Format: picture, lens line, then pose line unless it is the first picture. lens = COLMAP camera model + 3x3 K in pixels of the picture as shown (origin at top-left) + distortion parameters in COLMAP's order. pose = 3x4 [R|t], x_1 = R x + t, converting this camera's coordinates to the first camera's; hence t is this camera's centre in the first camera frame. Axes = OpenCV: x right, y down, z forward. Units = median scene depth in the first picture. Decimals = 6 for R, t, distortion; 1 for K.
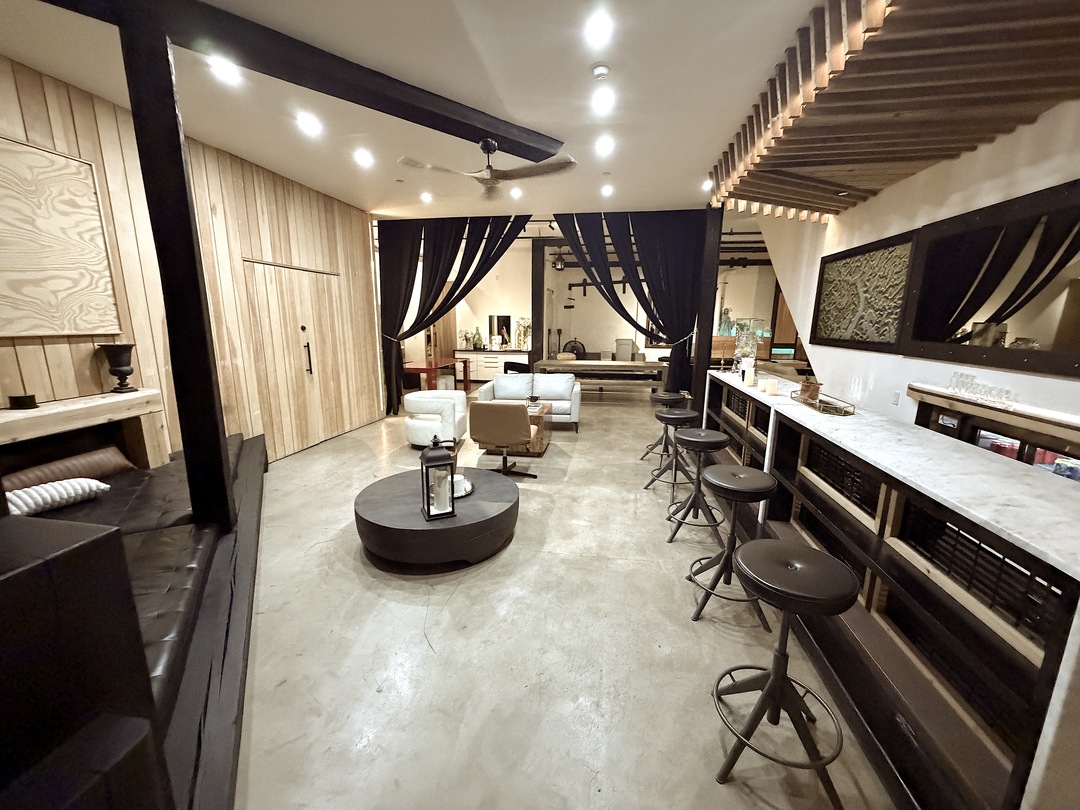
lens RADIAL K [[430.0, 0, 537.6], [0, 430.0, 405.9], [0, 0, 1]] dist [0.000464, 0.000010]
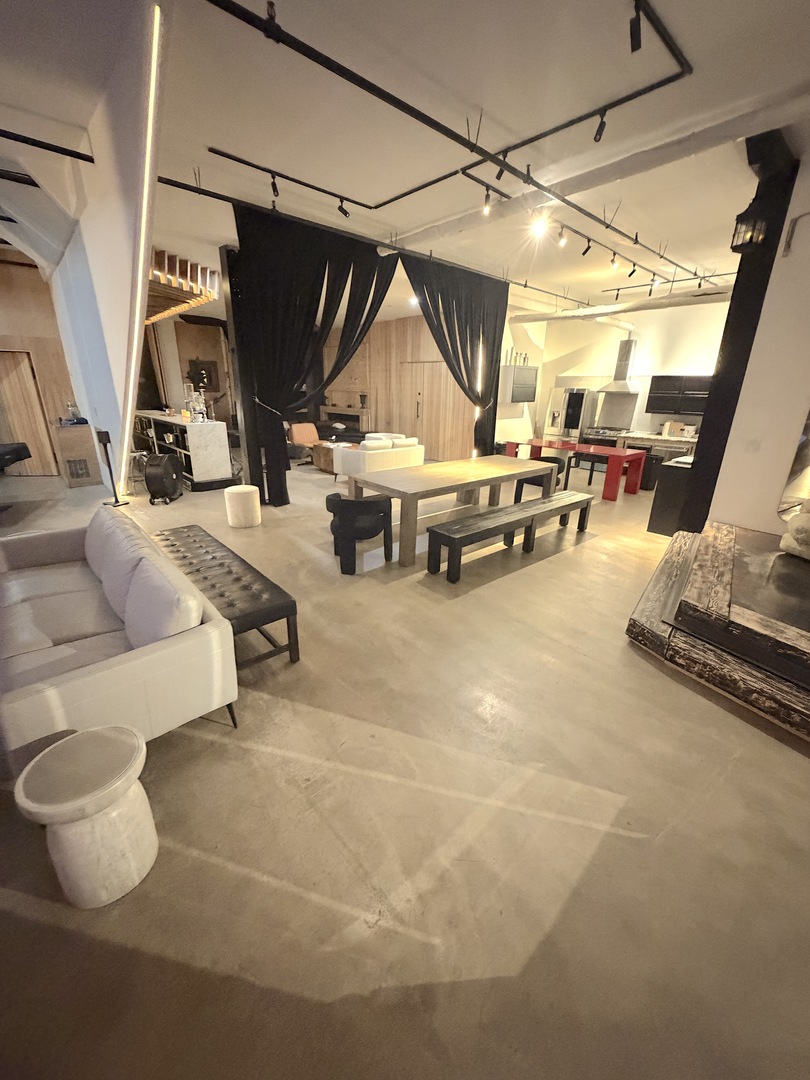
lens RADIAL K [[430.0, 0, 403.3], [0, 430.0, 537.1], [0, 0, 1]] dist [0.000464, 0.000010]
pose [[-0.621993, 0.244723, -0.743798, 1.162342], [-0.174045, 0.882935, 0.436045, -0.468115], [0.763435, 0.400671, -0.506586, 2.318049]]
